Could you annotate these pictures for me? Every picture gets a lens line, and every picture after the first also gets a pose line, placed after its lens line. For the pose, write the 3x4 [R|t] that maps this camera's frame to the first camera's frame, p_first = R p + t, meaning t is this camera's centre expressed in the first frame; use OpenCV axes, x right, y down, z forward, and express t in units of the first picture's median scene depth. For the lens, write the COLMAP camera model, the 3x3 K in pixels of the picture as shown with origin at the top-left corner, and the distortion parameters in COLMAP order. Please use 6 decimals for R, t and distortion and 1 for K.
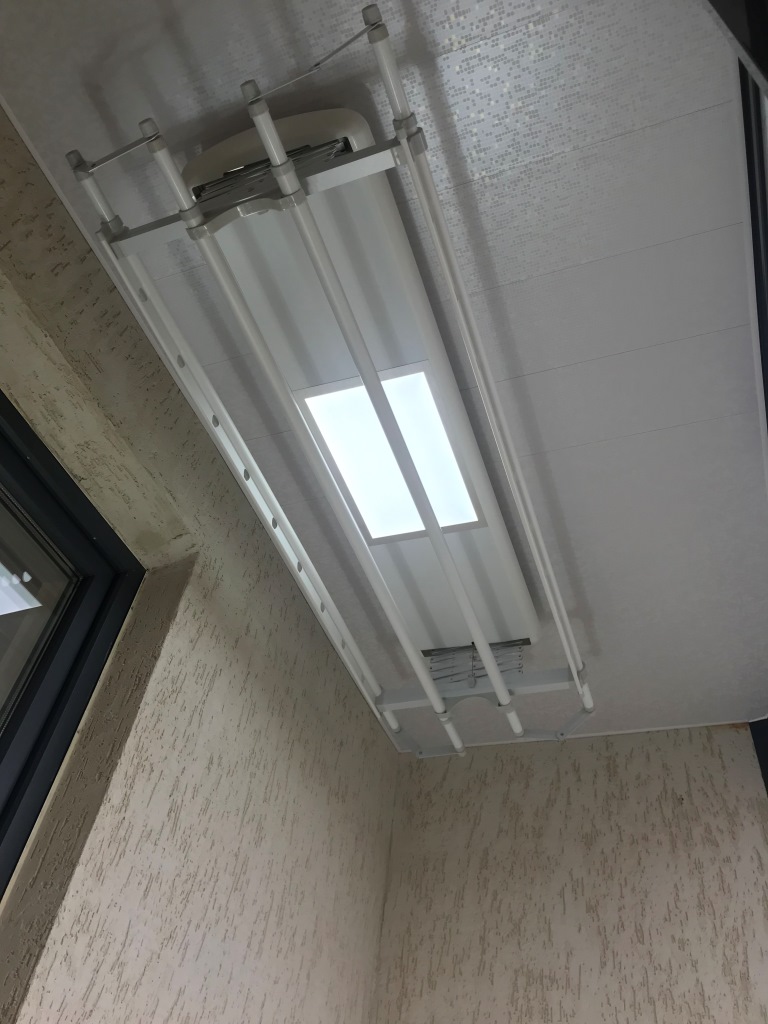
lens RADIAL K [[832.7, 0, 383.1], [0, 832.7, 496.8], [0, 0, 1]] dist [0.001661, 0.007431]
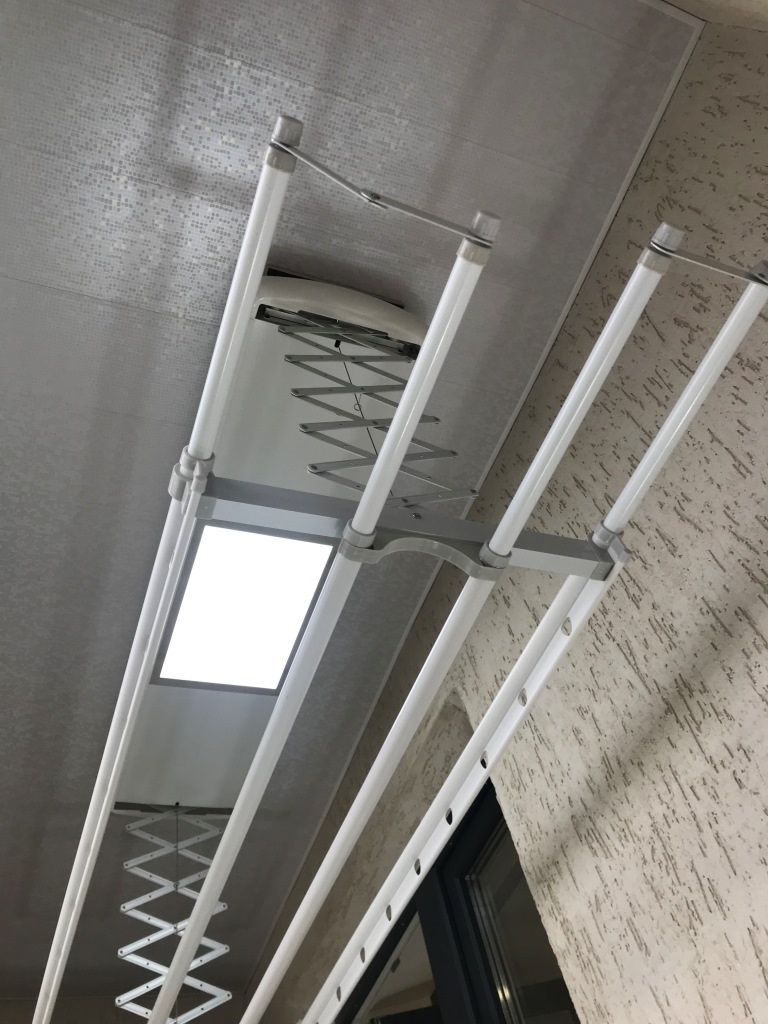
lens RADIAL K [[832.7, 0, 383.1], [0, 832.7, 496.8], [0, 0, 1]] dist [0.001661, 0.007431]
pose [[-0.774007, -0.497787, -0.391308, 0.379444], [0.532011, -0.176171, -0.828208, 0.988118], [0.343334, -0.849218, 0.401186, 0.891268]]
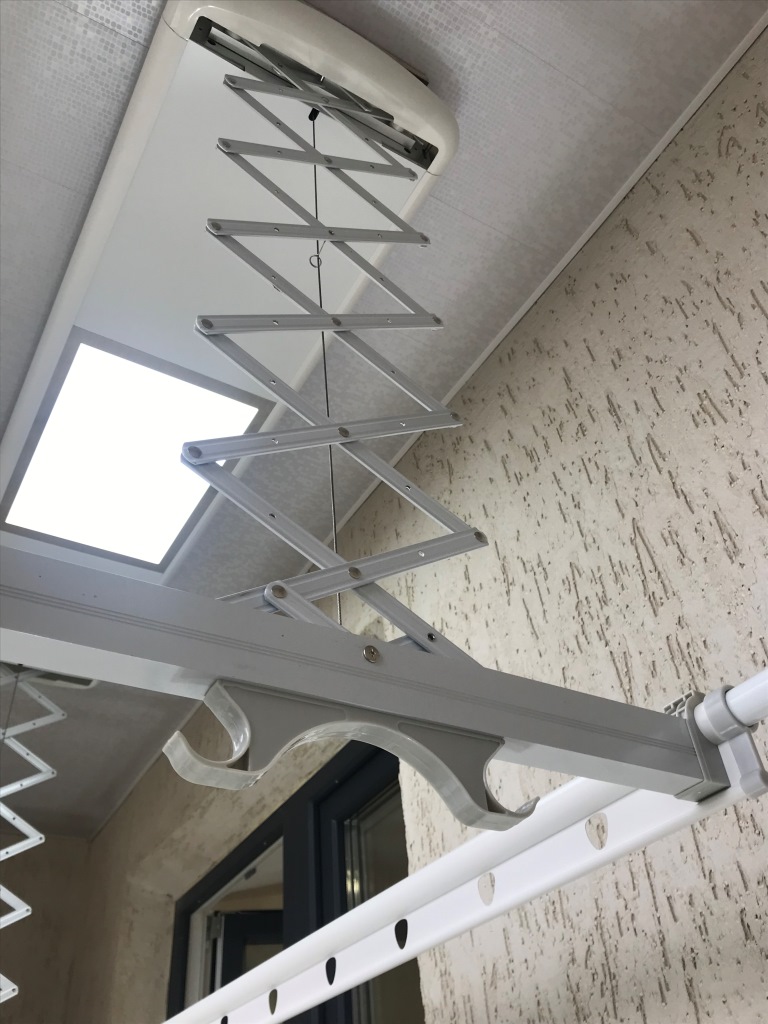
lens RADIAL K [[859.3, 0, 386.9], [0, 859.3, 497.9], [0, 0, 1]] dist [0.018970, -0.021633]
pose [[-0.636289, -0.561381, -0.529138, 0.283671], [0.575149, 0.111919, -0.810357, 0.790462], [0.514140, -0.819954, 0.251665, 1.032797]]
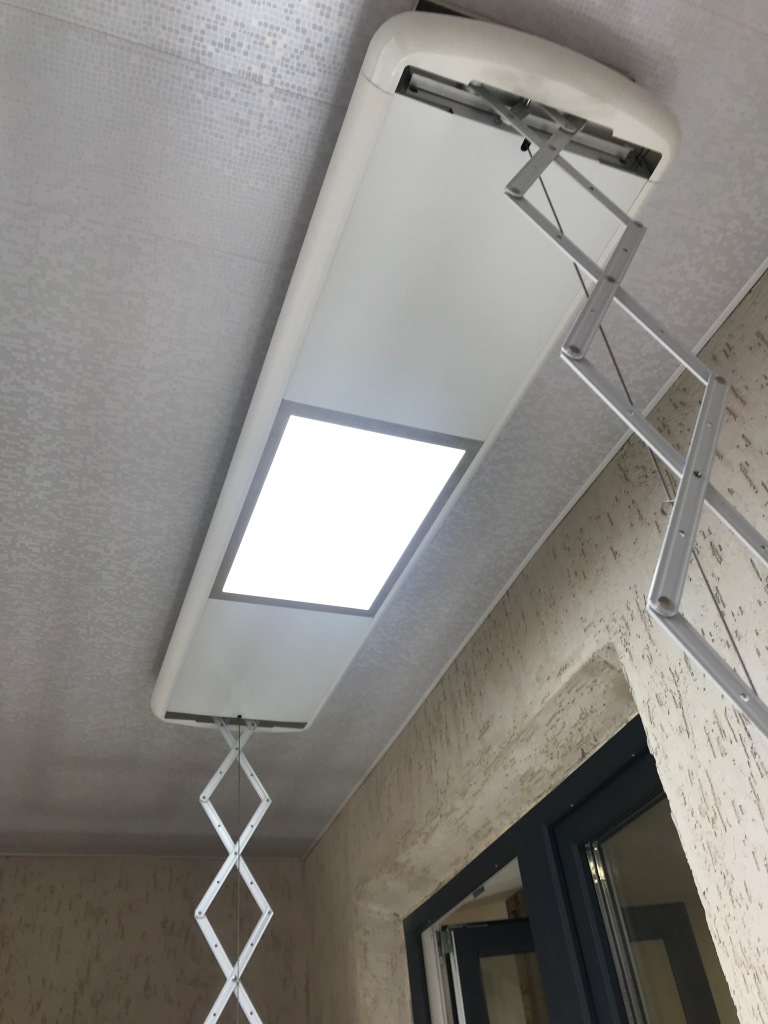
lens RADIAL K [[842.3, 0, 385.3], [0, 842.3, 499.0], [0, 0, 1]] dist [0.007299, 0.006621]
pose [[-0.768470, -0.450345, -0.454580, 0.361243], [0.479608, 0.064905, -0.875079, 0.690589], [0.423592, -0.890492, 0.166111, 1.045585]]
